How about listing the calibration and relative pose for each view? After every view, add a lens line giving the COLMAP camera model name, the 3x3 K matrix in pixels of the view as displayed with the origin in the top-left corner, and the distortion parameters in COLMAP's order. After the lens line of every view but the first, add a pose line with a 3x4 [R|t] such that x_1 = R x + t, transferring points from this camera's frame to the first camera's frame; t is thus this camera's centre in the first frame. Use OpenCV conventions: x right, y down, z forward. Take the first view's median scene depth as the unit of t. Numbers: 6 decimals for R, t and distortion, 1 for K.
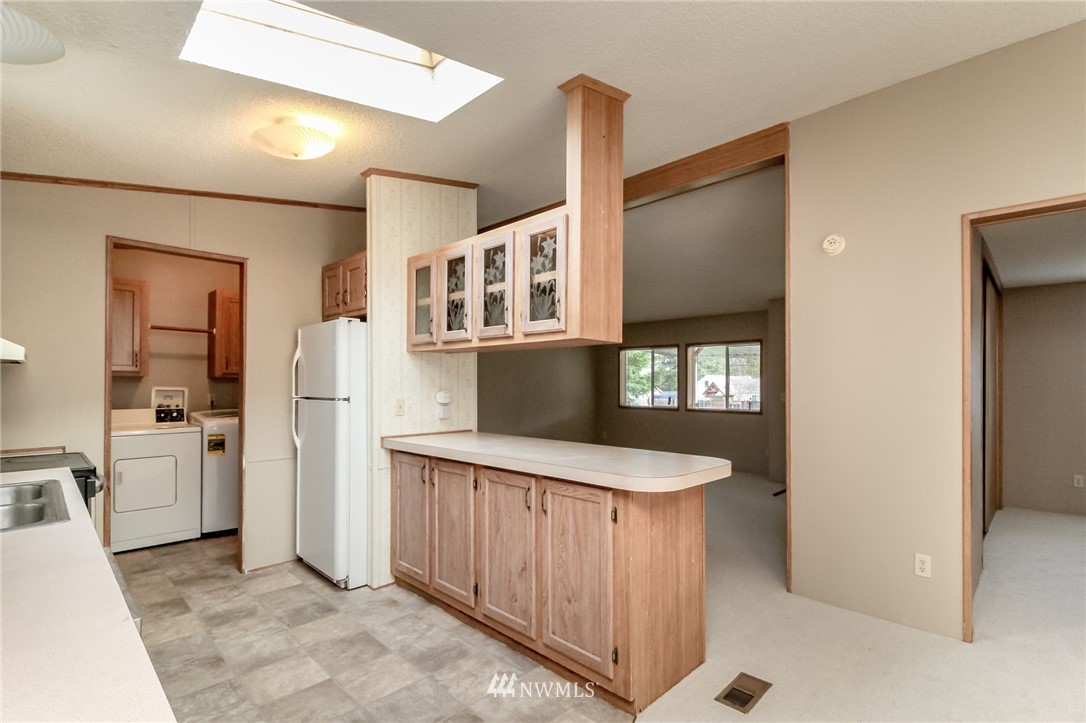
lens RADIAL K [[495.0, 0, 560.9], [0, 495.0, 381.9], [0, 0, 1]] dist [0.004361, -0.003285]
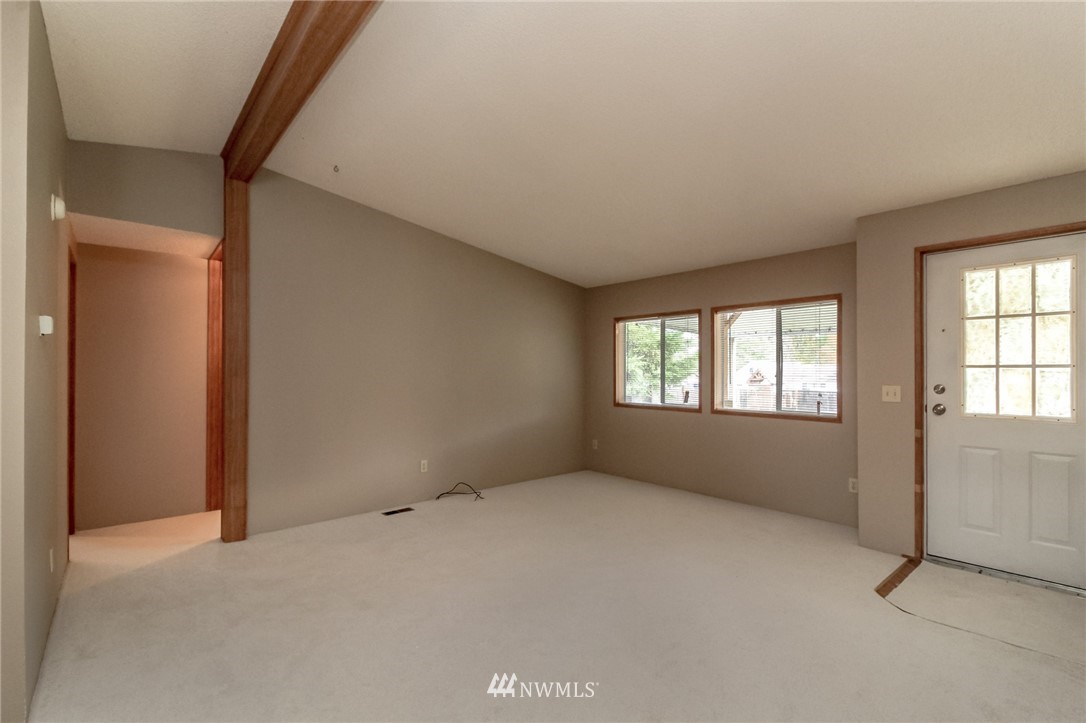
lens RADIAL K [[495.0, 0, 552.1], [0, 495.0, 371.5], [0, 0, 1]] dist [0.004361, -0.003285]
pose [[0.995235, -0.003981, -0.097421, 0.109269], [0.004353, 0.999984, 0.003607, 0.002176], [0.097405, -0.004014, 0.995237, 0.343413]]
